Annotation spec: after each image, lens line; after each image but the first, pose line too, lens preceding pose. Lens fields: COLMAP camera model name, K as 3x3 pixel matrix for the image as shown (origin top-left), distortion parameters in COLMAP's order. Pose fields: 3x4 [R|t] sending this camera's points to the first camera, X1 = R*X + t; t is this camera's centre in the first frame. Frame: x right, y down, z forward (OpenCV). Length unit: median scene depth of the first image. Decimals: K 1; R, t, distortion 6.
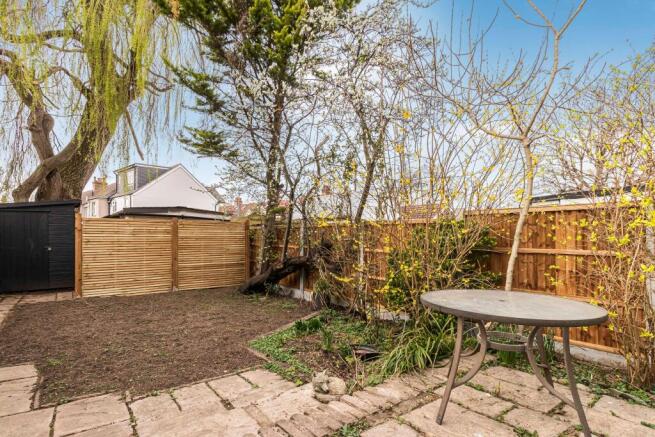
lens RADIAL K [[330.4, 0, 327.3], [0, 330.4, 220.4], [0, 0, 1]] dist [0.012747, -0.000491]
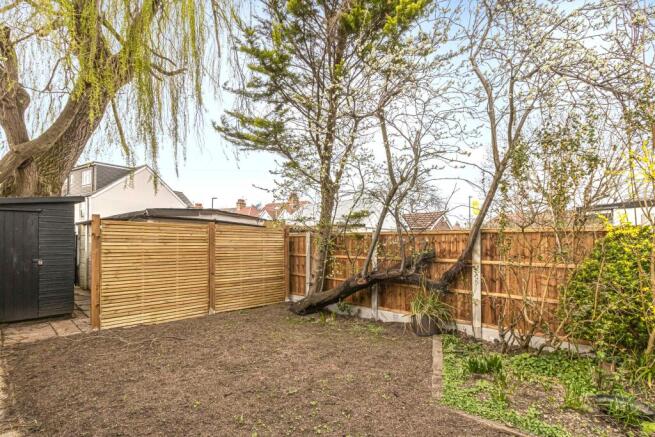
lens RADIAL K [[314.0, 0, 328.1], [0, 314.0, 217.7], [0, 0, 1]] dist [0.006057, 0.000926]
pose [[0.985342, 0.016623, 0.169777, -0.316132], [-0.010872, 0.999337, -0.034746, 0.004580], [-0.170242, 0.032391, 0.984870, 0.197696]]
